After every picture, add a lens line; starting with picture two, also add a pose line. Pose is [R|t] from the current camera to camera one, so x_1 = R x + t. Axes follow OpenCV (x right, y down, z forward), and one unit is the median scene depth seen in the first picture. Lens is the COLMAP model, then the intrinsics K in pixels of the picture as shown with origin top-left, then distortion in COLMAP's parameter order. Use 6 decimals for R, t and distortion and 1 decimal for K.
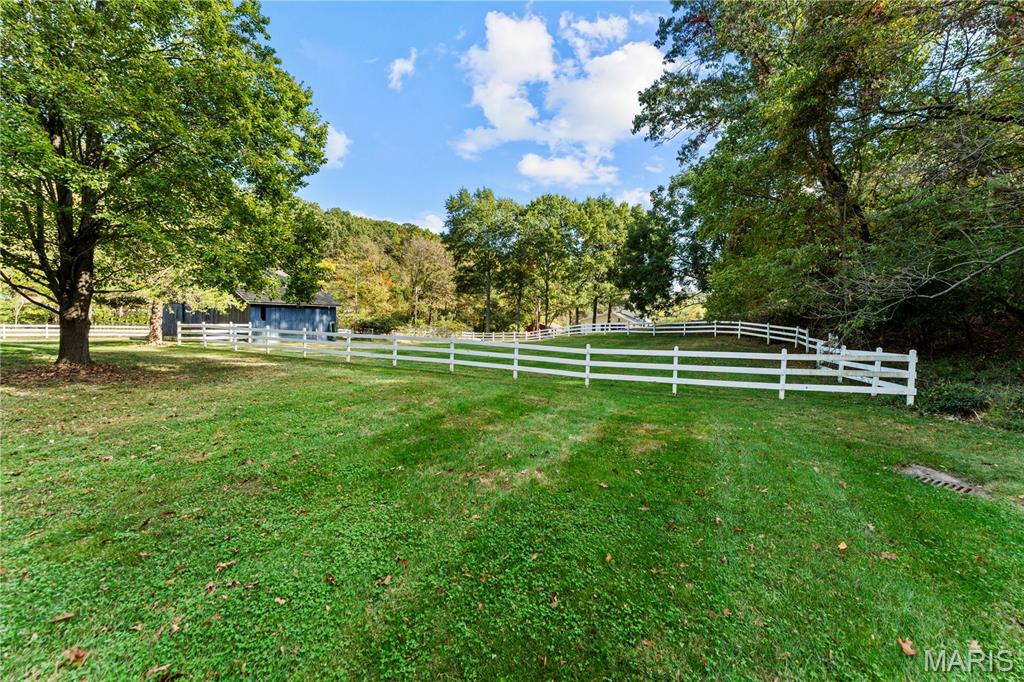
lens RADIAL K [[427.1, 0, 511.3], [0, 427.1, 336.5], [0, 0, 1]] dist [0.000700, 0.000098]
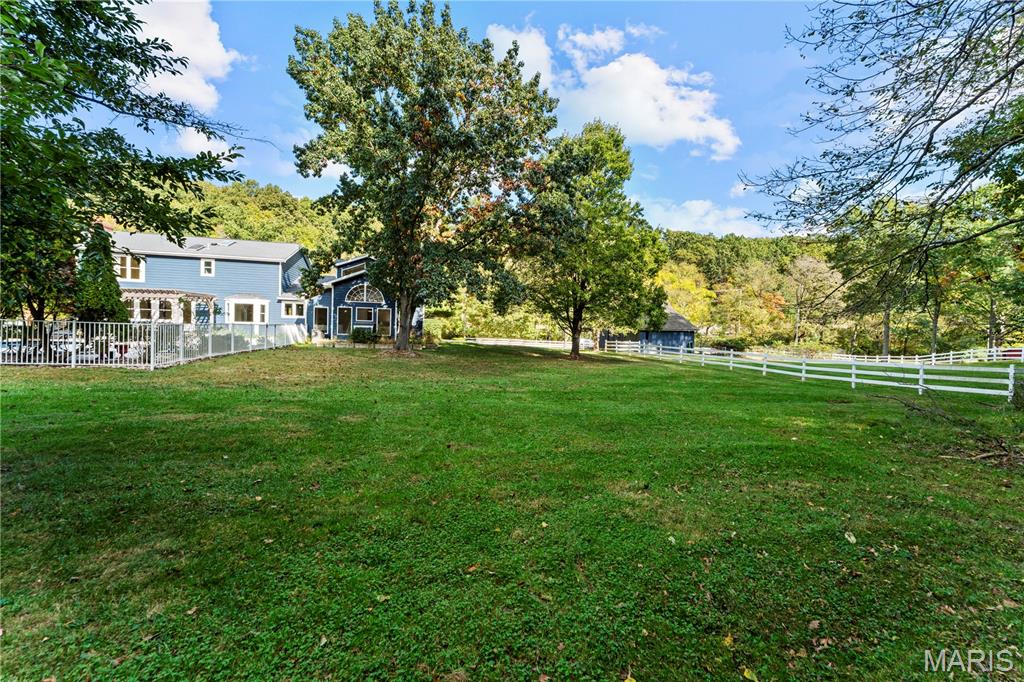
lens RADIAL K [[427.1, 0, 511.3], [0, 427.1, 336.5], [0, 0, 1]] dist [0.000700, 0.000098]
pose [[0.639527, 0.006578, -0.768741, 0.444330], [-0.042069, 0.998765, -0.026452, 0.019869], [0.767617, 0.049256, 0.639013, -0.580511]]
